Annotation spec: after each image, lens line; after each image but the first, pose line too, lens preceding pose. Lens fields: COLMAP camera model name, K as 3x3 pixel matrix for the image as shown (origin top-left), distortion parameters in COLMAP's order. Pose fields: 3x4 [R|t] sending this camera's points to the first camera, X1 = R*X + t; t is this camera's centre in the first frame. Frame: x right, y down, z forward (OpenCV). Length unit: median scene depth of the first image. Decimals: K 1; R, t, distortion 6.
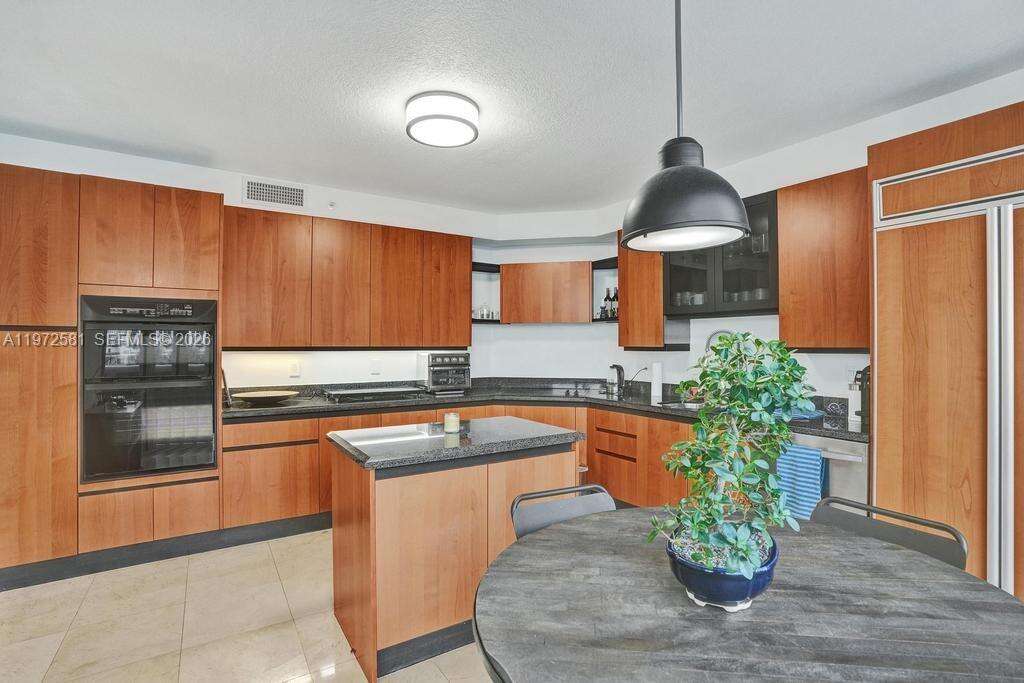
lens RADIAL K [[488.7, 0, 508.7], [0, 488.7, 339.9], [0, 0, 1]] dist [-0.005878, 0.003566]
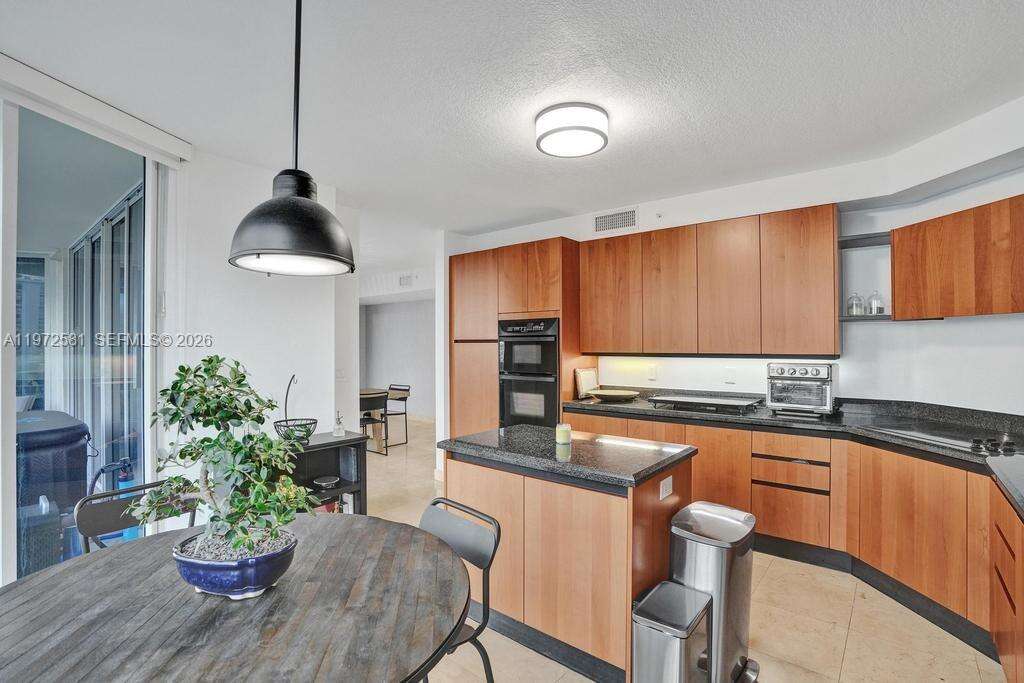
lens RADIAL K [[488.7, 0, 511.1], [0, 488.7, 346.0], [0, 0, 1]] dist [-0.005878, 0.003566]
pose [[0.348728, -0.002596, -0.937221, 0.449603], [0.007676, 0.999971, 0.000086, -0.003636], [0.937193, -0.007225, 0.348737, 0.312040]]
